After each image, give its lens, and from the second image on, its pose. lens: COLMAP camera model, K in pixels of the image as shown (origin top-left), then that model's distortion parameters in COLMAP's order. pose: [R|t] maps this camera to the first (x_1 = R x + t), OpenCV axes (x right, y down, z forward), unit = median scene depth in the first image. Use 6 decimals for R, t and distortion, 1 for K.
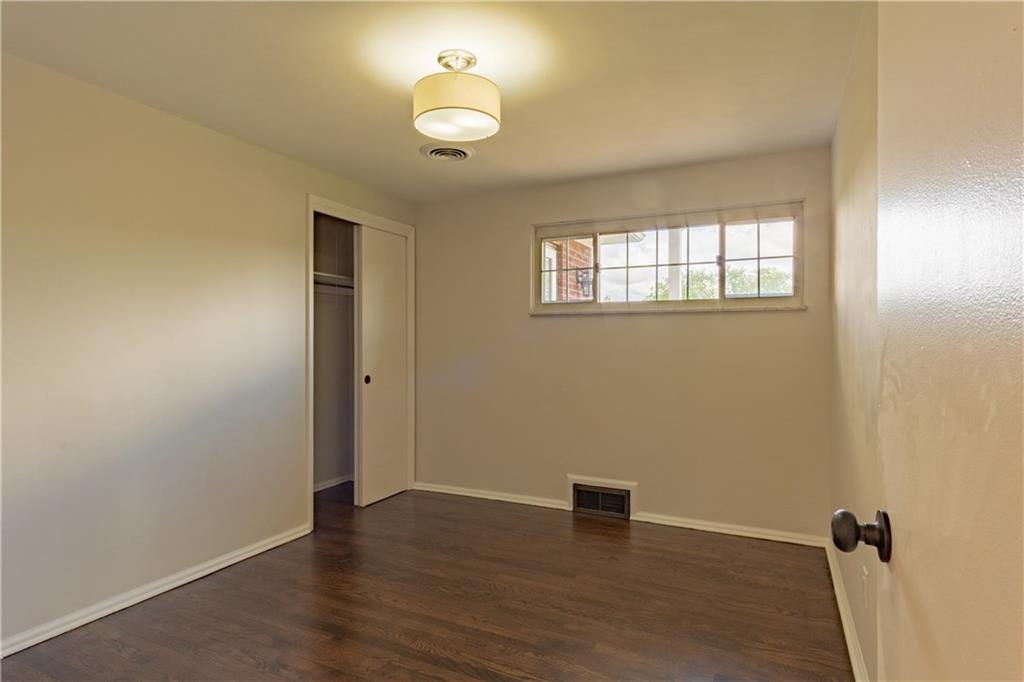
lens RADIAL K [[548.5, 0, 509.9], [0, 548.5, 346.4], [0, 0, 1]] dist [-0.002177, 0.000730]
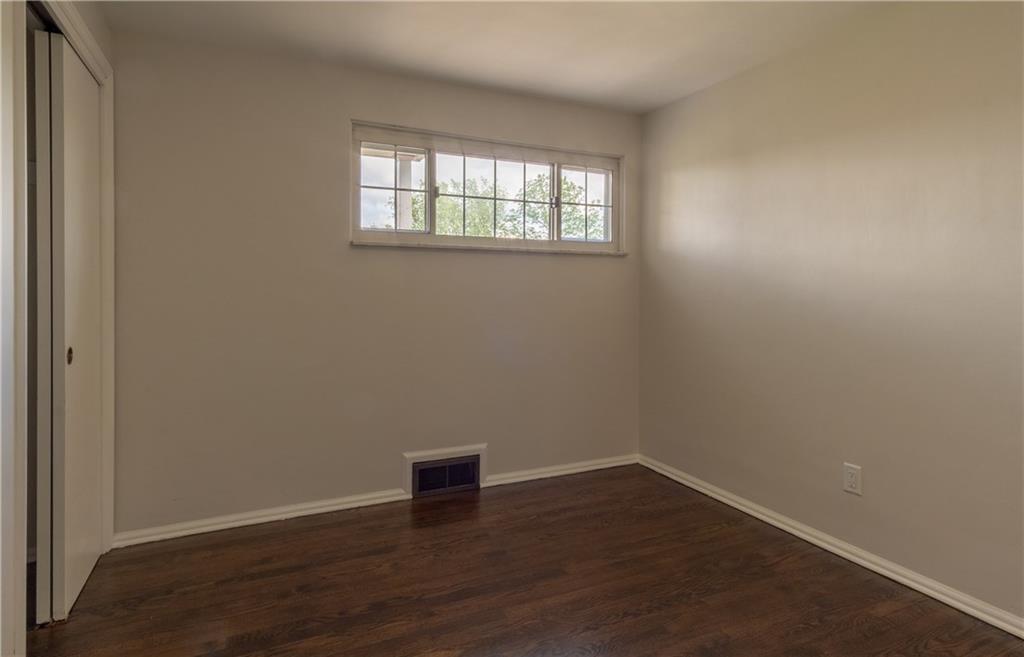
lens RADIAL K [[565.7, 0, 513.0], [0, 565.7, 289.8], [0, 0, 1]] dist [0.001169, 0.000166]
pose [[0.615457, -0.007404, 0.788136, -0.452343], [-0.008408, 0.999837, 0.015958, -0.012559], [-0.788126, -0.016448, 0.615295, 0.412477]]
